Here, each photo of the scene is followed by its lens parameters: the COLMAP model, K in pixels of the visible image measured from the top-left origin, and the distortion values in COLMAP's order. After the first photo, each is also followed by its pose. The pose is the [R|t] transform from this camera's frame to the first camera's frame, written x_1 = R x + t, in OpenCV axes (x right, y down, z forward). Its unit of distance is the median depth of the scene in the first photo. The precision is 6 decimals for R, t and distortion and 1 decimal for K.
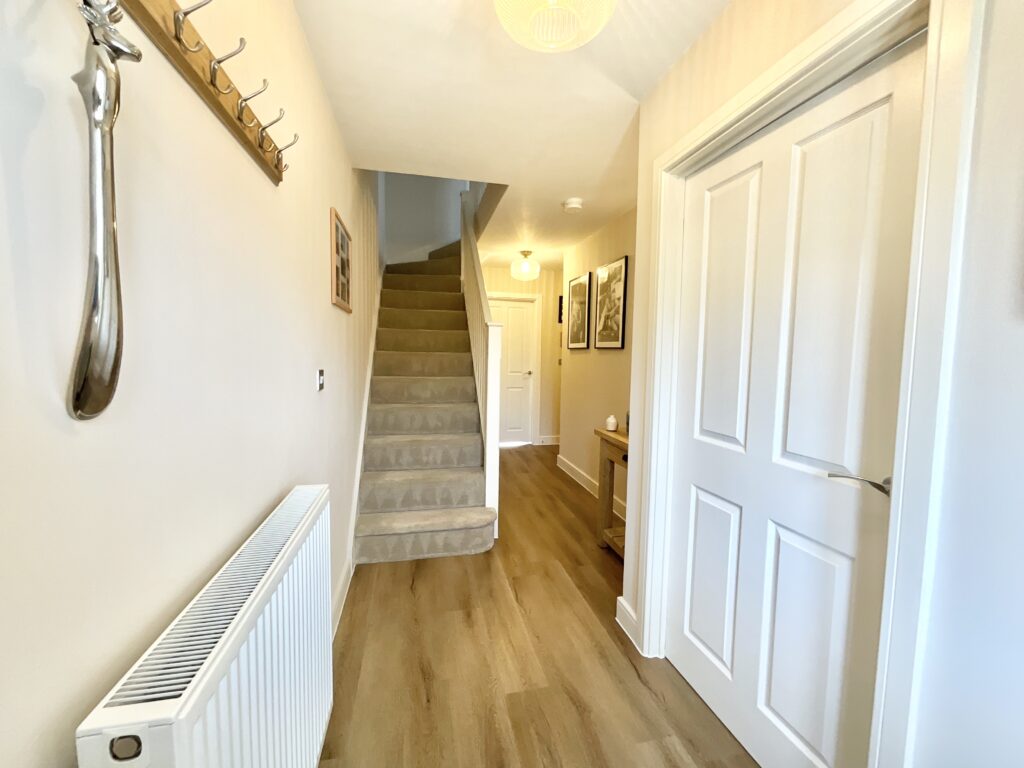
lens RADIAL K [[412.1, 0, 509.8], [0, 412.1, 383.9], [0, 0, 1]] dist [-0.001741, 0.000245]
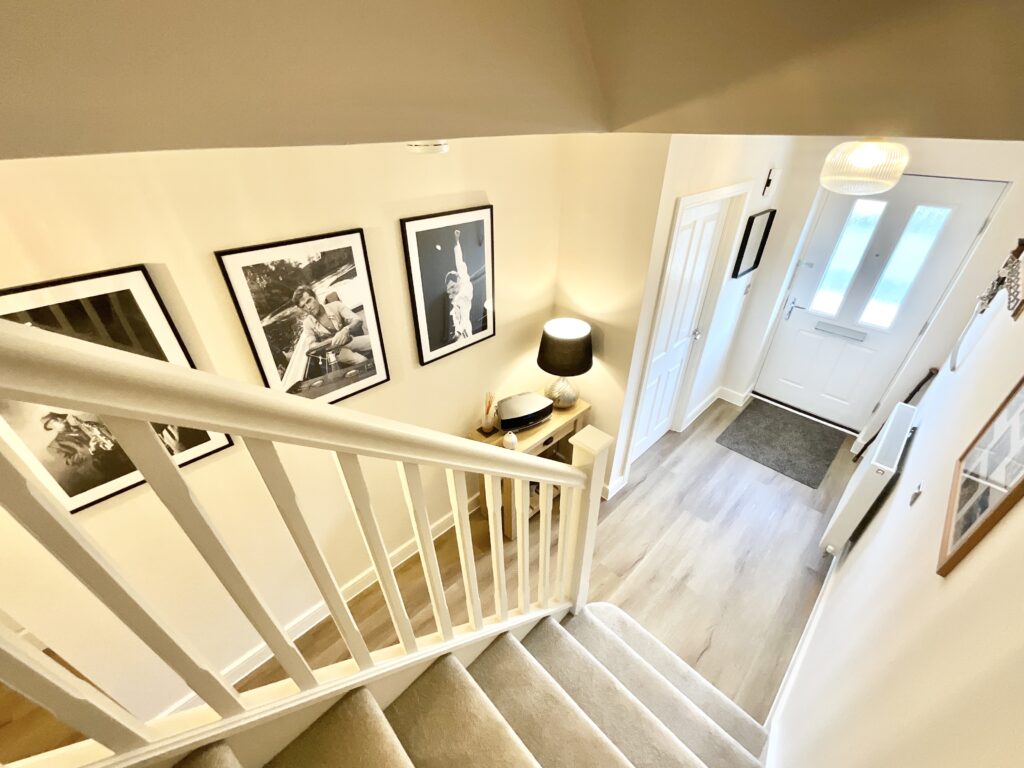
lens RADIAL K [[412.1, 0, 515.4], [0, 412.1, 384.7], [0, 0, 1]] dist [-0.001741, 0.000245]
pose [[-0.523941, -0.478753, 0.704472, -0.390029], [0.061292, 0.803747, 0.591805, -0.627868], [-0.849546, 0.353250, -0.391772, 1.552015]]
